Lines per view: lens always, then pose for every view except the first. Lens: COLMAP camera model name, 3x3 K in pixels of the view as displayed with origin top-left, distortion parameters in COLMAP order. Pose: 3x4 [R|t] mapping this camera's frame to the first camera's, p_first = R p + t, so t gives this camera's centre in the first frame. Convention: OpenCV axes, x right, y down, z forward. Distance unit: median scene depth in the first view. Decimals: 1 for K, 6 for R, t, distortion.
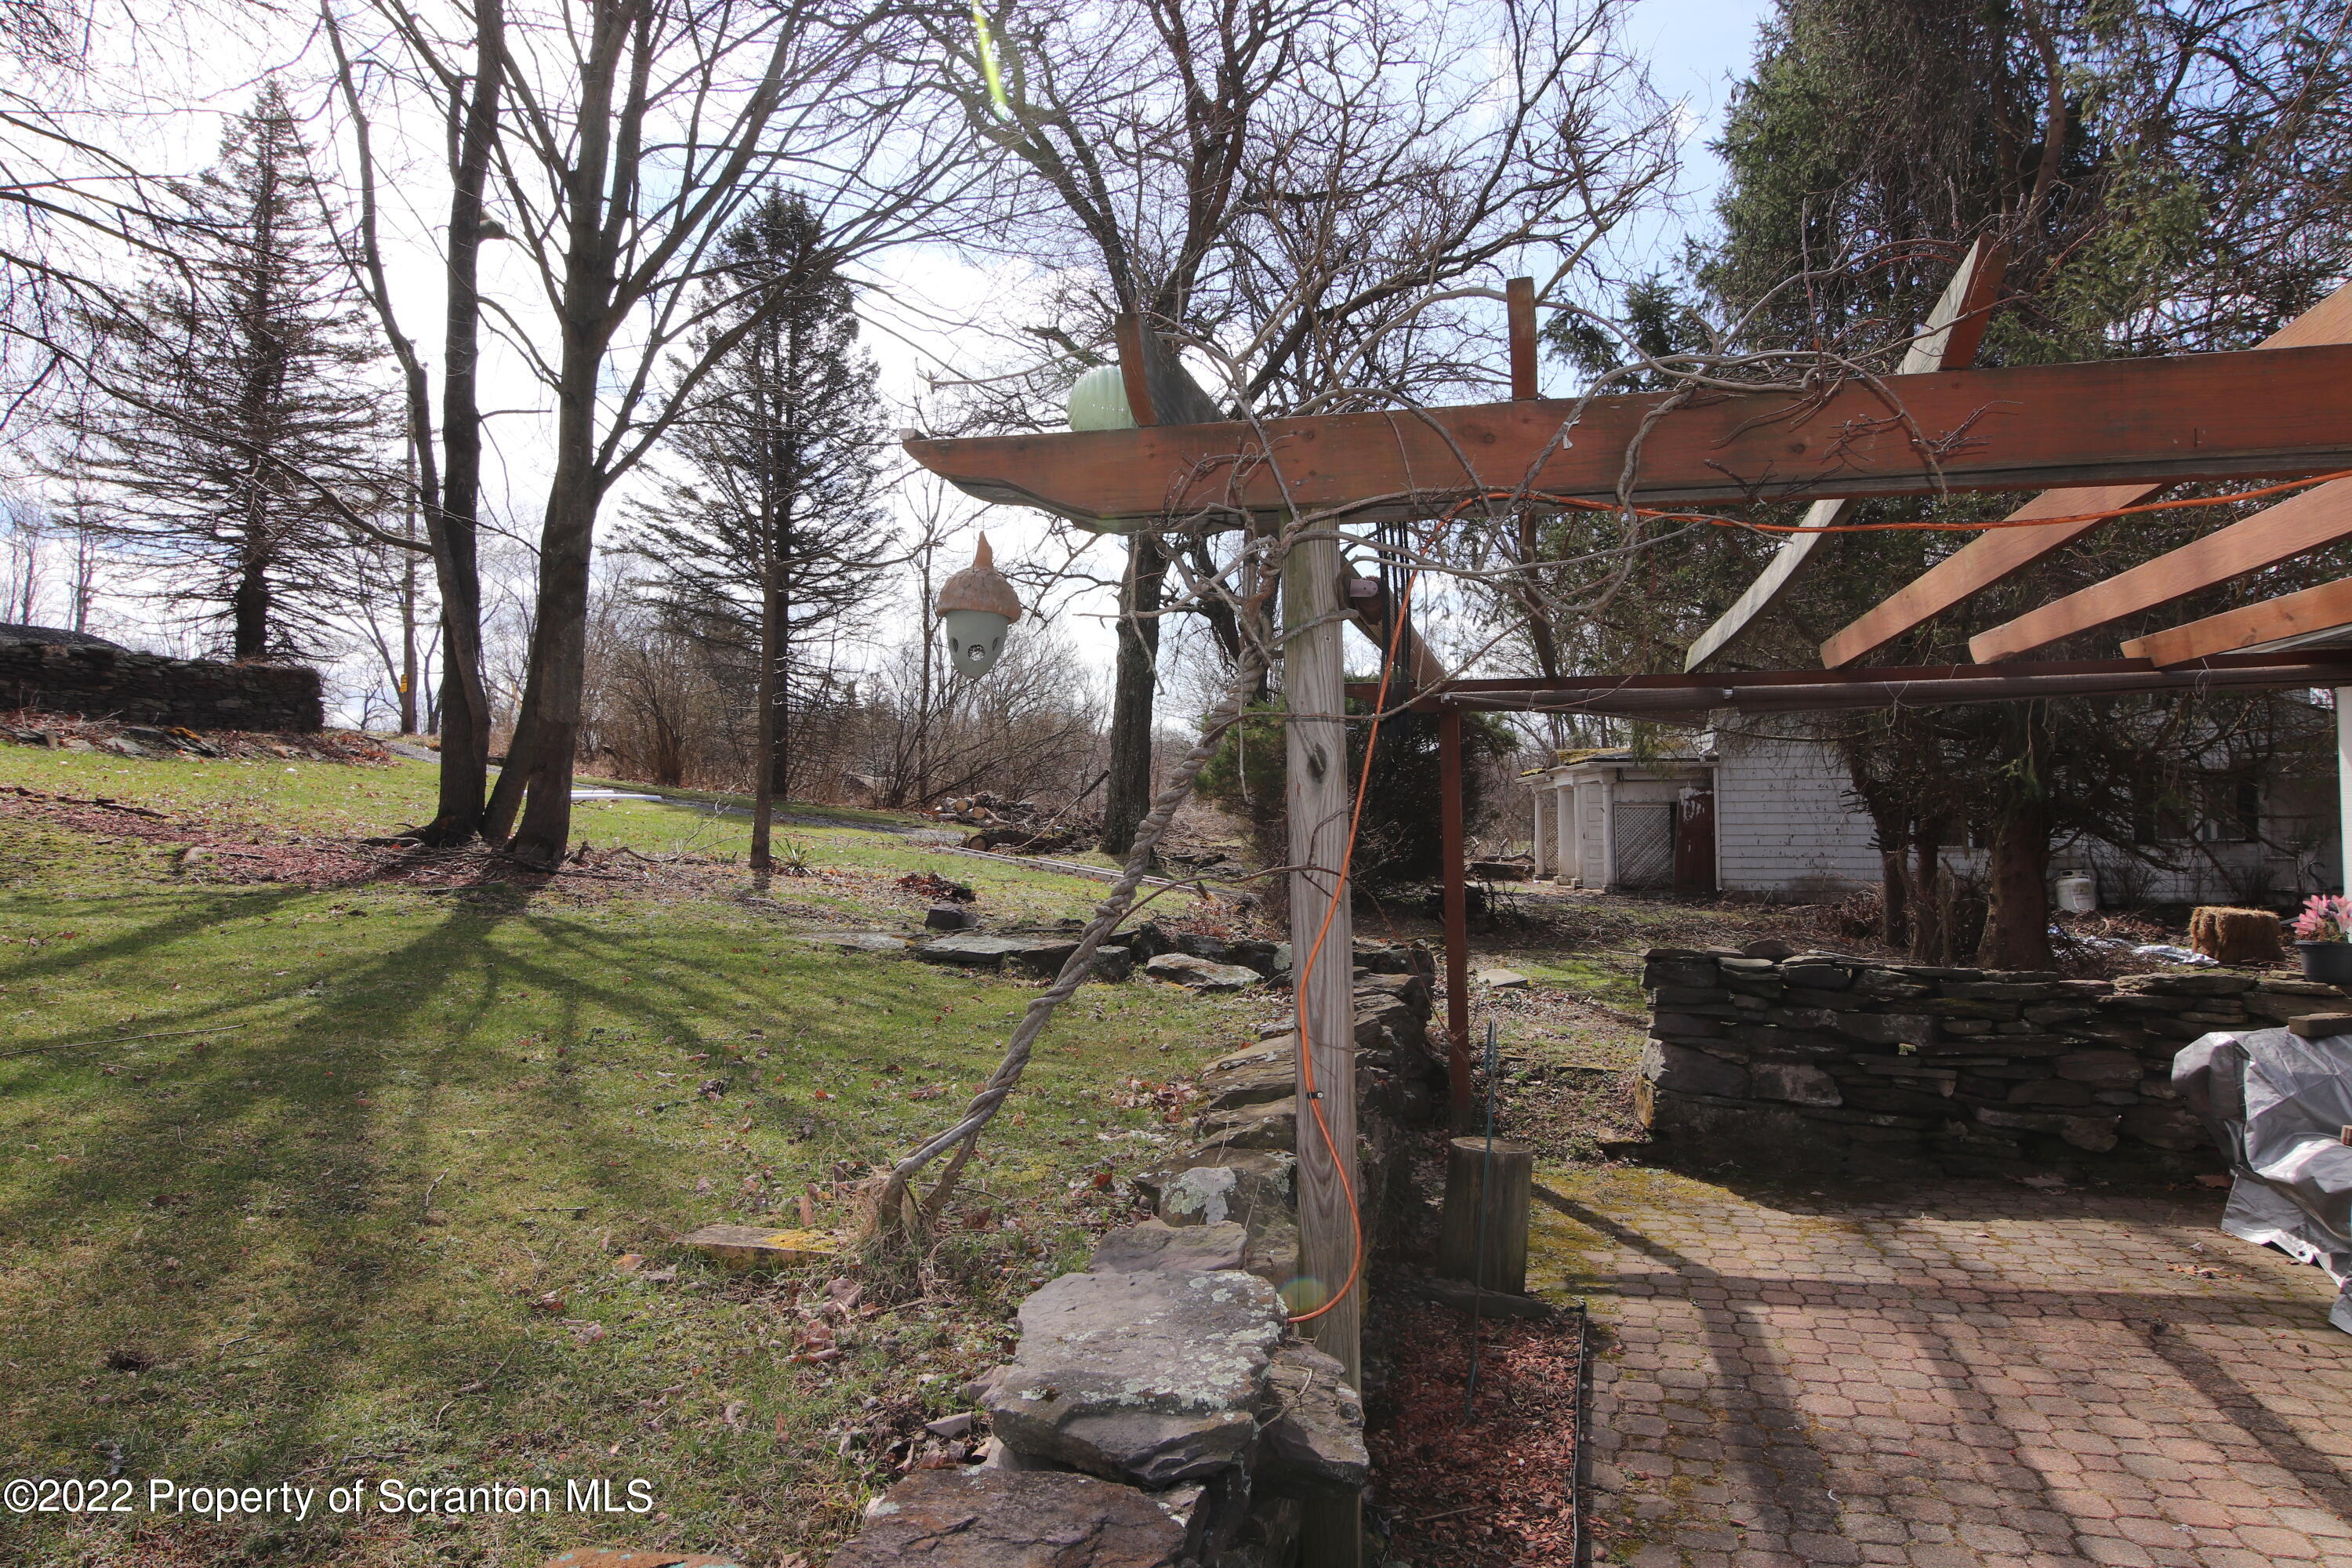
lens RADIAL K [[1432.3, 0, 1173.8], [0, 1432.3, 775.7], [0, 0, 1]] dist [-0.000719, -0.001004]
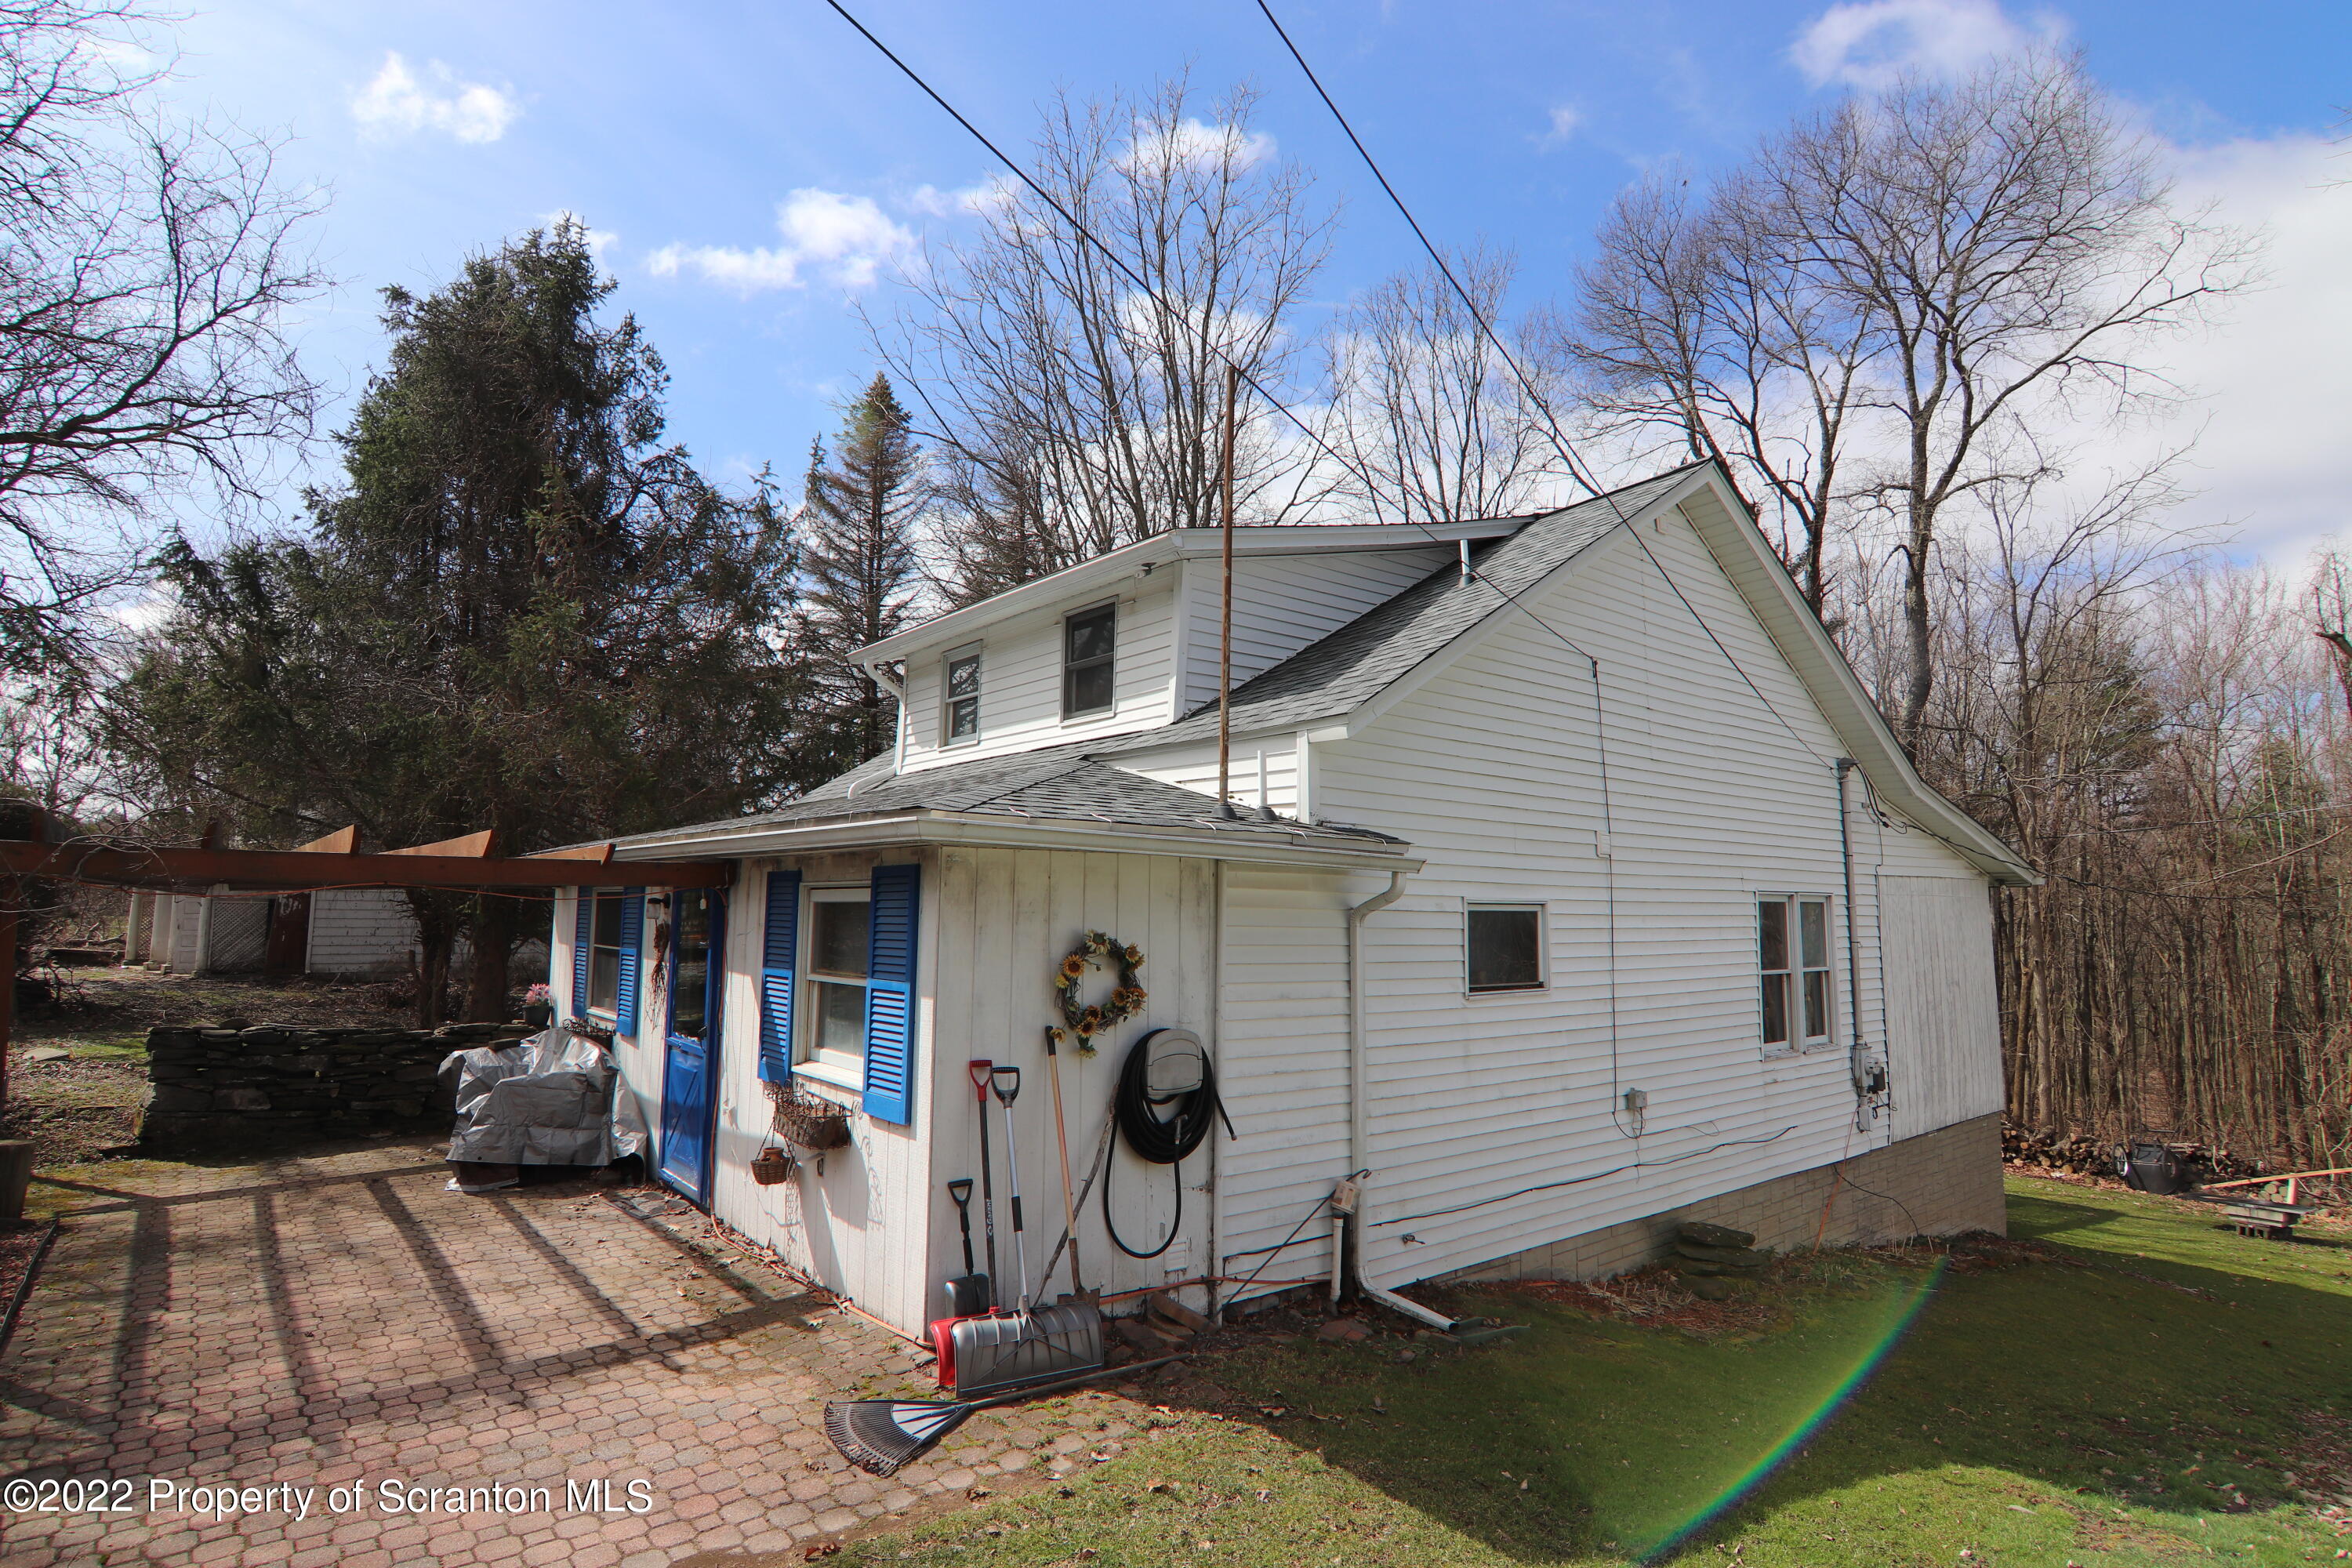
lens RADIAL K [[1196.6, 0, 1177.9], [0, 1196.6, 781.8], [0, 0, 1]] dist [-0.018355, -0.001393]
pose [[0.573632, 0.102140, 0.812720, -0.115726], [-0.046173, 0.994649, -0.092415, -0.083637], [-0.817811, 0.015487, 0.575279, -0.699408]]
